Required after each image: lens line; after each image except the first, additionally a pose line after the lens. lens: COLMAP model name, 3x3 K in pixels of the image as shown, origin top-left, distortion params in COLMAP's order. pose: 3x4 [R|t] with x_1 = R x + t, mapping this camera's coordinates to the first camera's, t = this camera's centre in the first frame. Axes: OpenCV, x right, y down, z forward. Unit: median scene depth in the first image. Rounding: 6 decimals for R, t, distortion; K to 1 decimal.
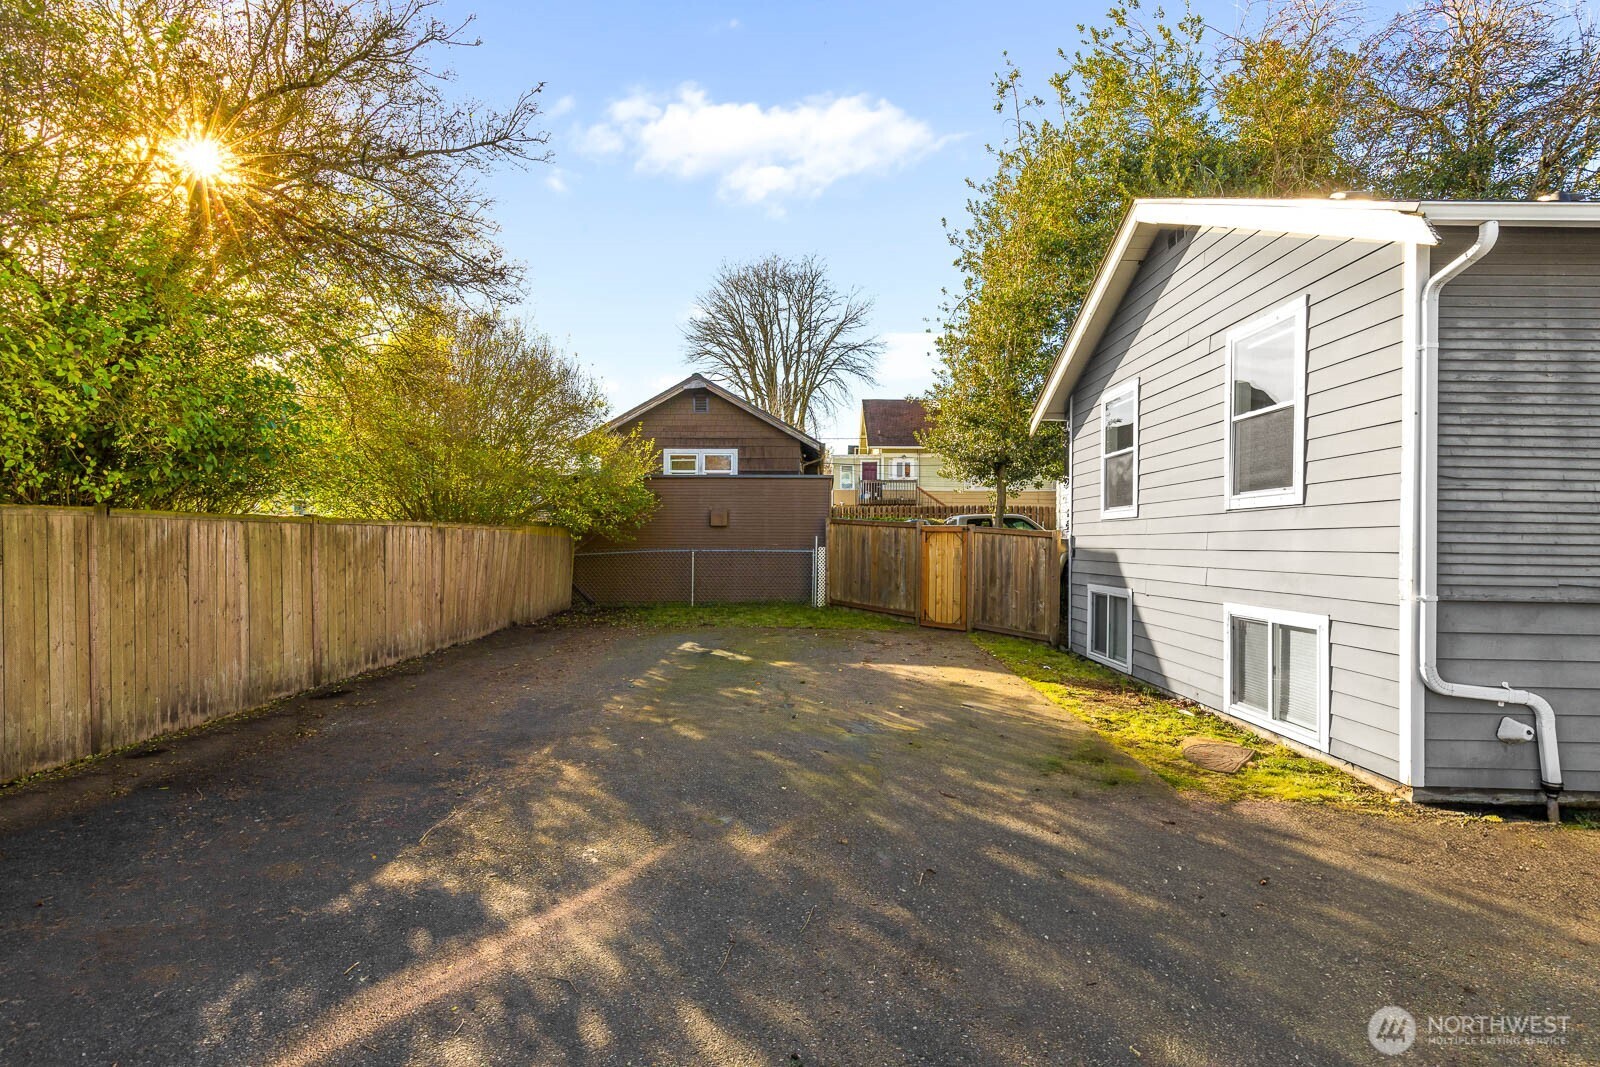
lens RADIAL K [[734.7, 0, 800.7], [0, 734.7, 535.2], [0, 0, 1]] dist [0.021012, -0.000794]
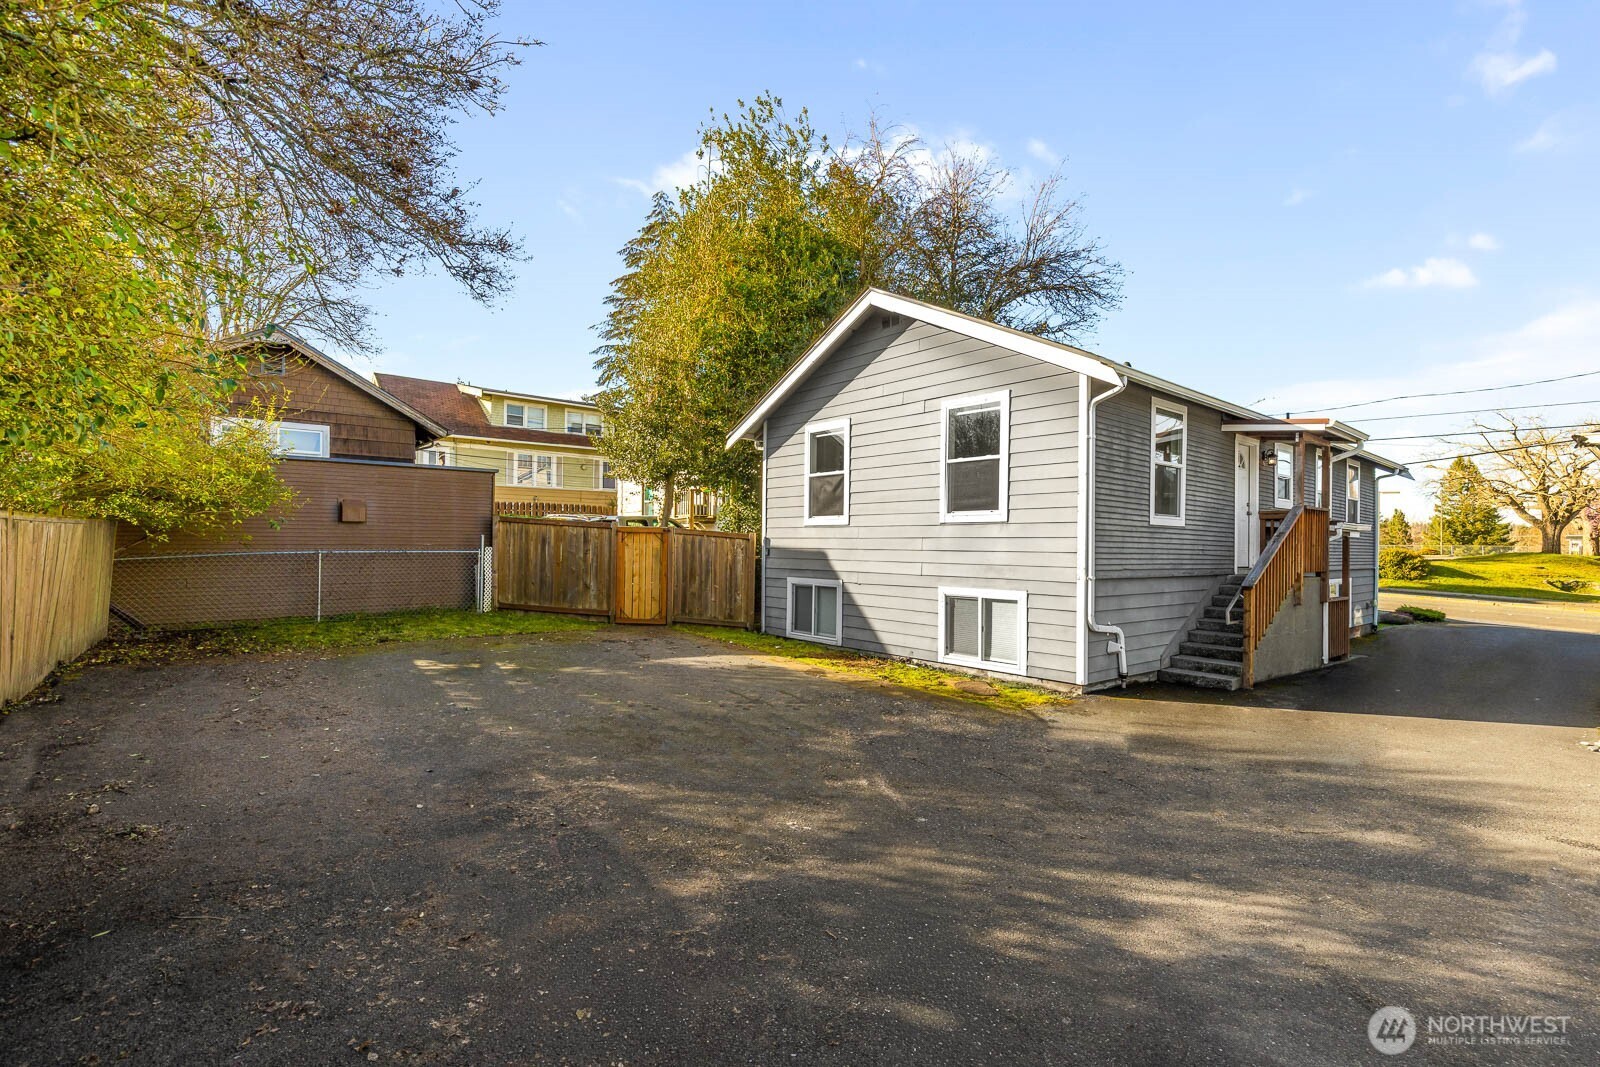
lens RADIAL K [[734.7, 0, 806.9], [0, 734.7, 536.0], [0, 0, 1]] dist [0.021012, -0.000794]
pose [[0.754419, 0.006559, 0.656361, -0.525265], [-0.011018, 0.999936, 0.002671, -0.008326], [-0.656301, -0.009247, 0.754442, 0.075334]]
